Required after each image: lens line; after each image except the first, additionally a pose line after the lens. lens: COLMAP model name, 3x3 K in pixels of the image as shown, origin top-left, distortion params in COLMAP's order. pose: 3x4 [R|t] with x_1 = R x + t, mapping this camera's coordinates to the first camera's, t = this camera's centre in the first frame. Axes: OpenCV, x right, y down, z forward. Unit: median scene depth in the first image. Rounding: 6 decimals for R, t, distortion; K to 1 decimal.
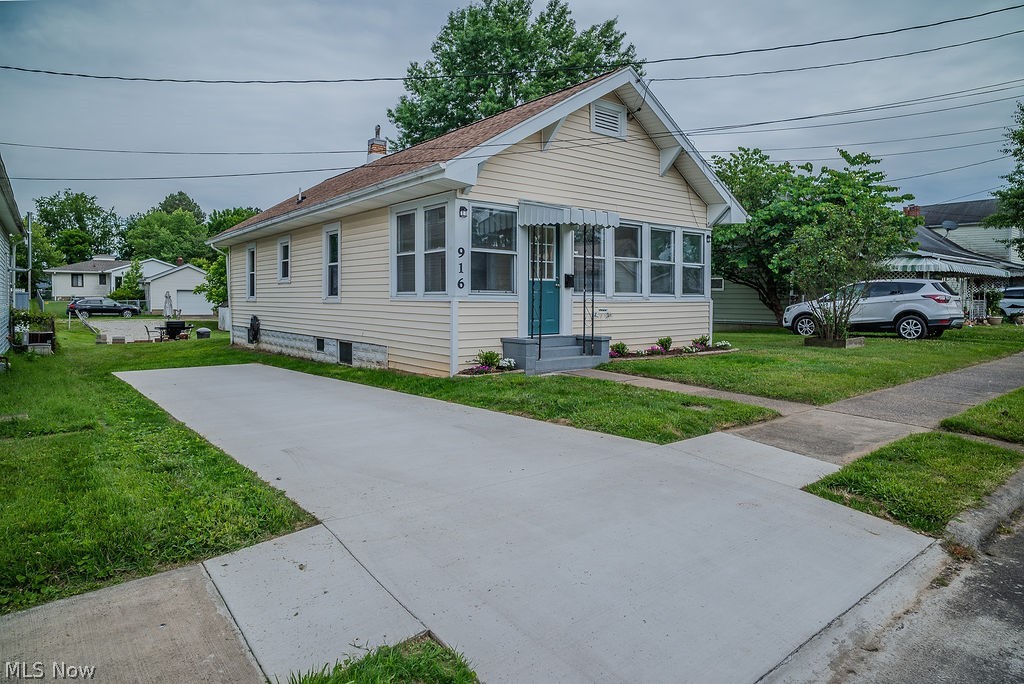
lens RADIAL K [[600.4, 0, 514.1], [0, 600.4, 307.9], [0, 0, 1]] dist [-0.001982, 0.000458]
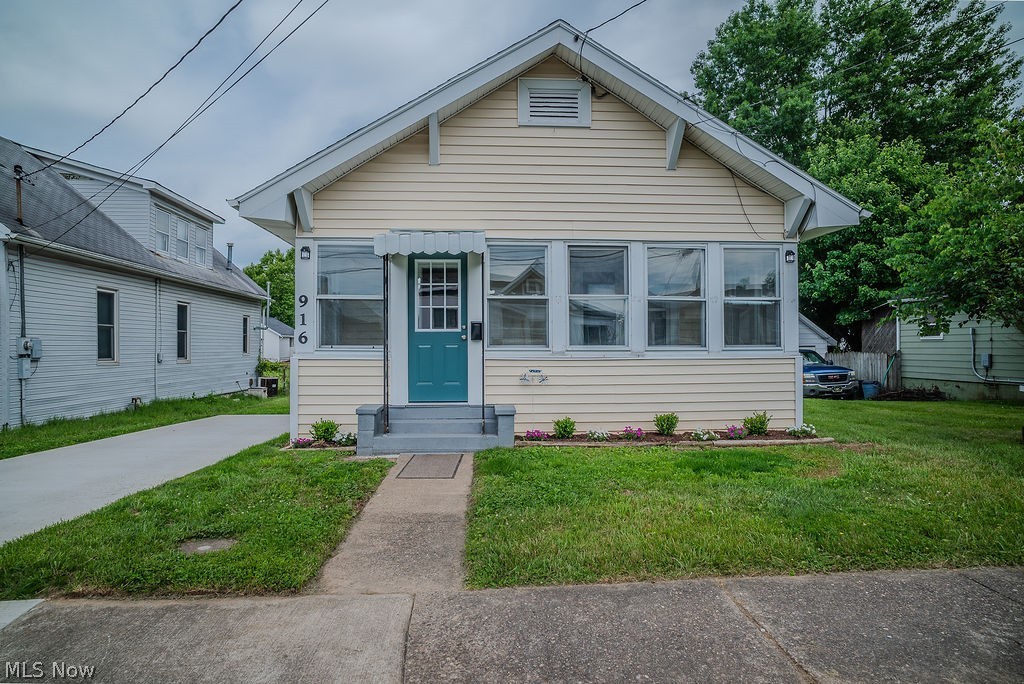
lens RADIAL K [[590.9, 0, 512.0], [0, 590.9, 342.0], [0, 0, 1]] dist [-0.032459, 0.001056]
pose [[0.820956, -0.018857, -0.570681, 0.504392], [-0.002463, 0.999328, -0.036564, -0.004486], [0.570987, 0.031423, 0.820358, 0.400067]]
